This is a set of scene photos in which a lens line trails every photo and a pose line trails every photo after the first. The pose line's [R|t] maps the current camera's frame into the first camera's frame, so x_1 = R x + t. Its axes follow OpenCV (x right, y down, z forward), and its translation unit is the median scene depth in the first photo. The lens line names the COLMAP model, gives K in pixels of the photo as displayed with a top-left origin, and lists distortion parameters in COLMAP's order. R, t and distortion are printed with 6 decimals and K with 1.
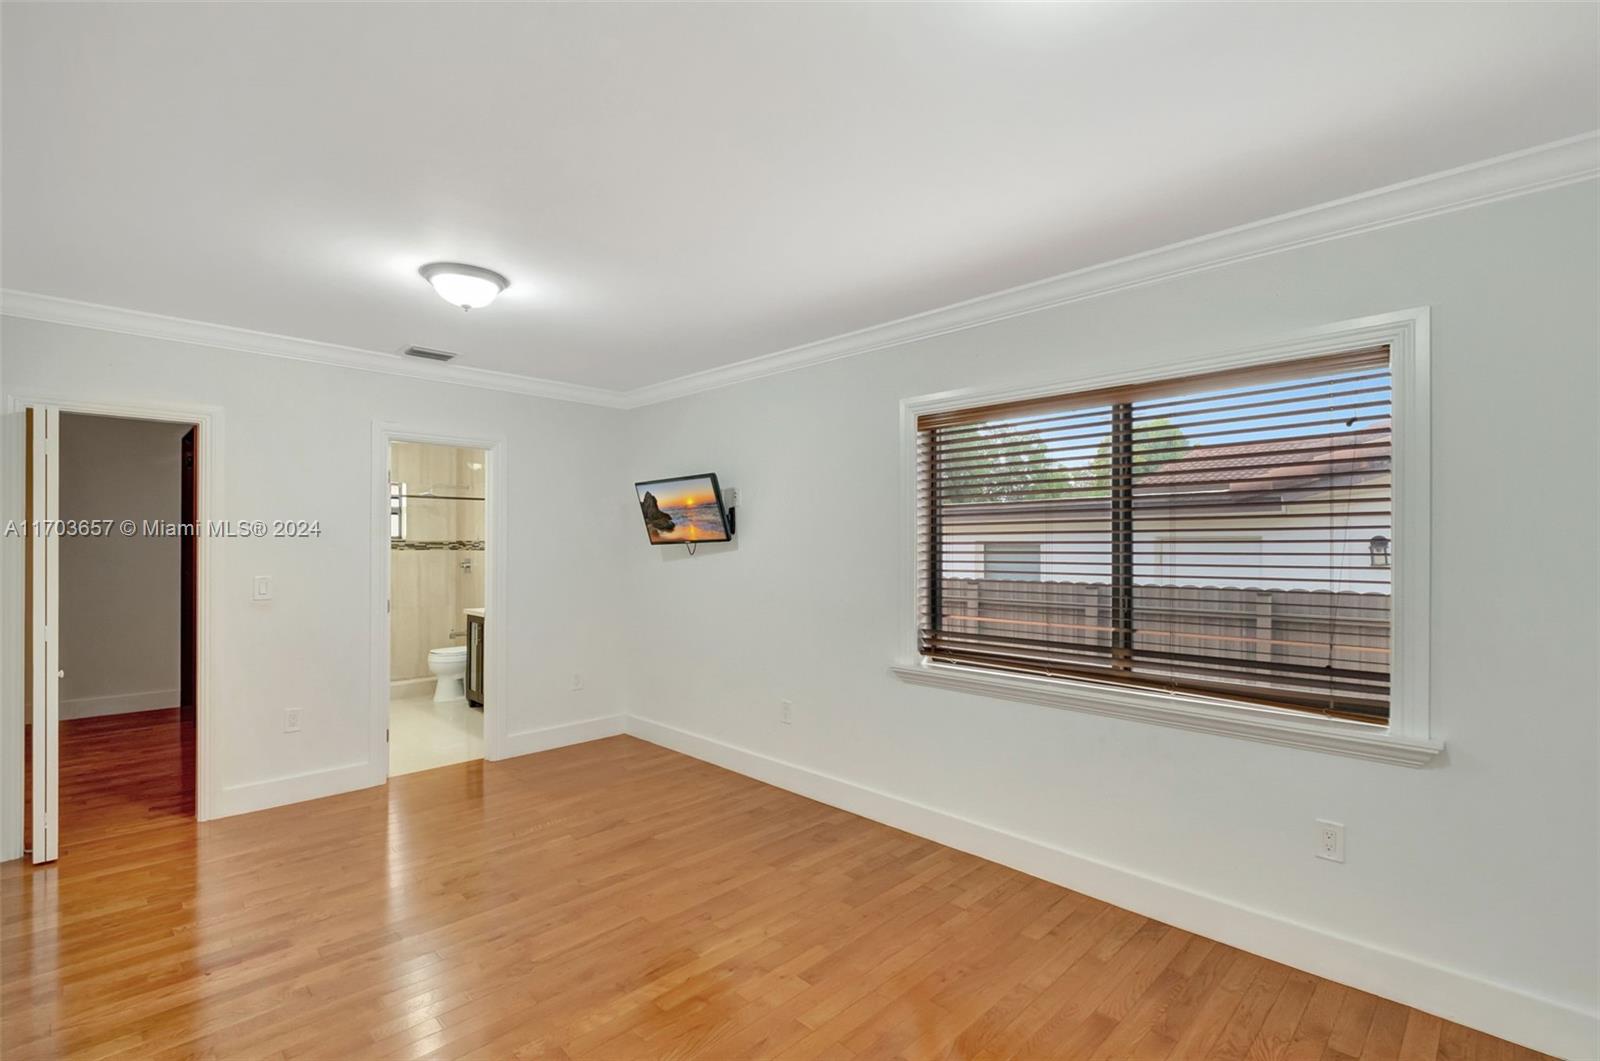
lens RADIAL K [[707.9, 0, 793.7], [0, 707.9, 541.7], [0, 0, 1]] dist [-0.005002, -0.000963]
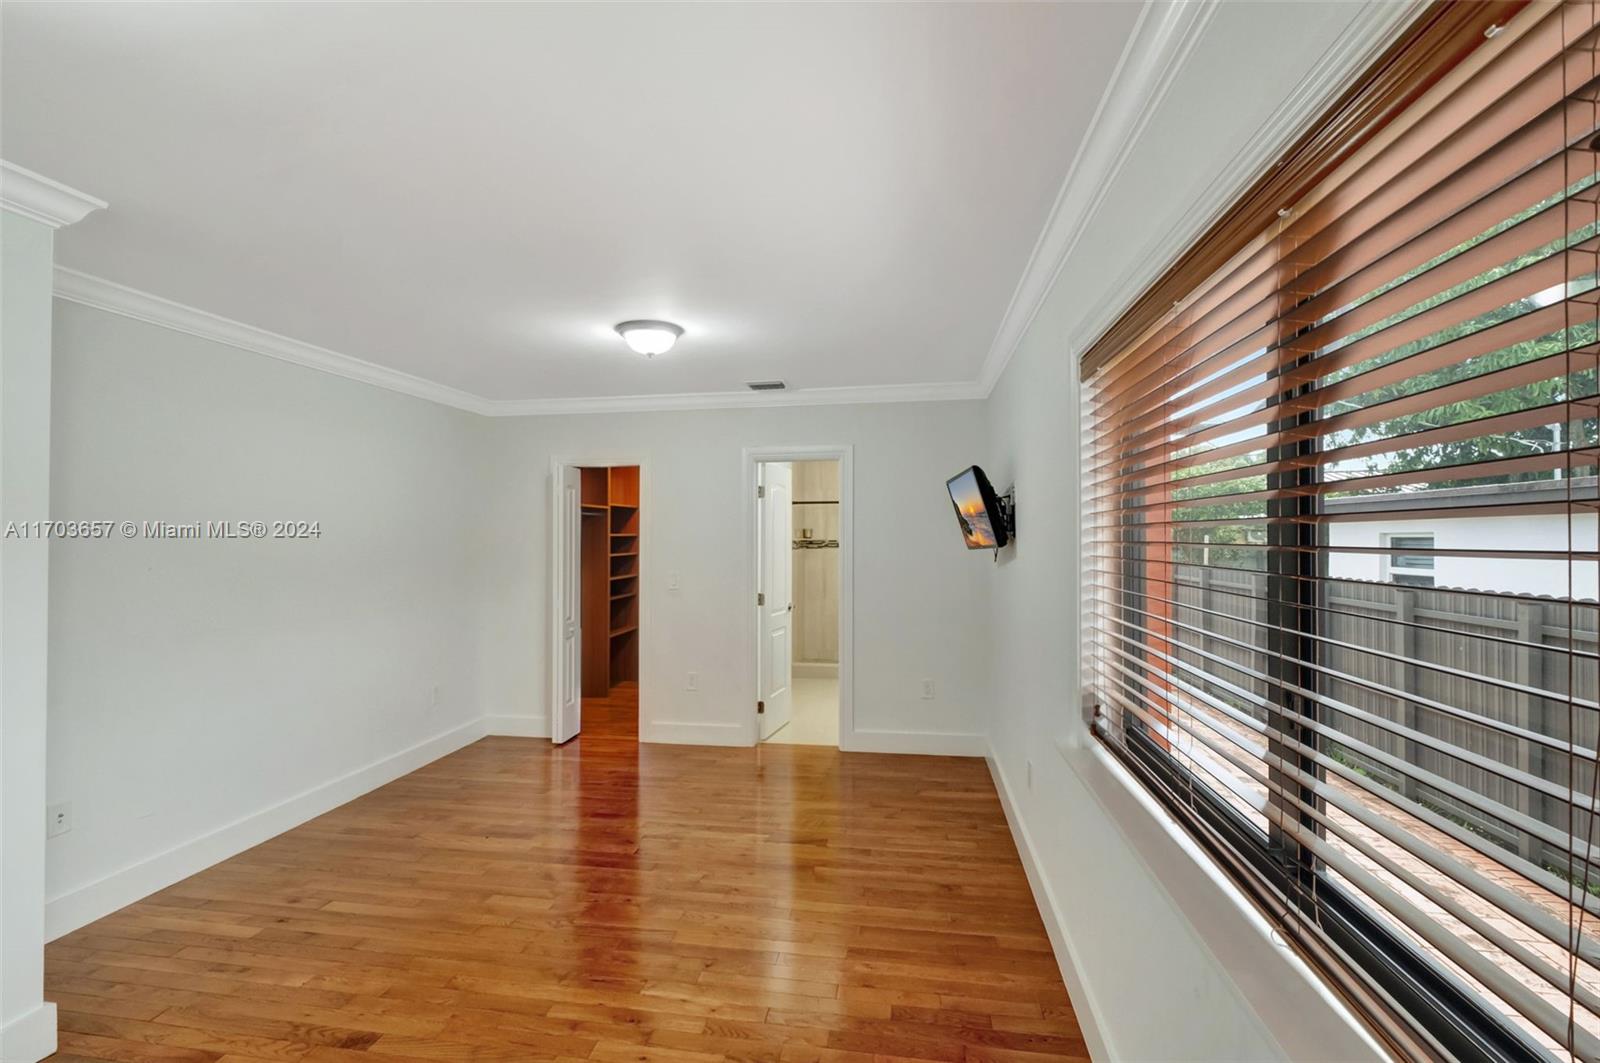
lens RADIAL K [[707.9, 0, 803.0], [0, 707.9, 528.9], [0, 0, 1]] dist [-0.005002, -0.000963]
pose [[0.606444, -0.007684, -0.795089, 0.424633], [0.006021, 0.999969, -0.005071, -0.022484], [0.795103, -0.001712, 0.606472, 0.326067]]
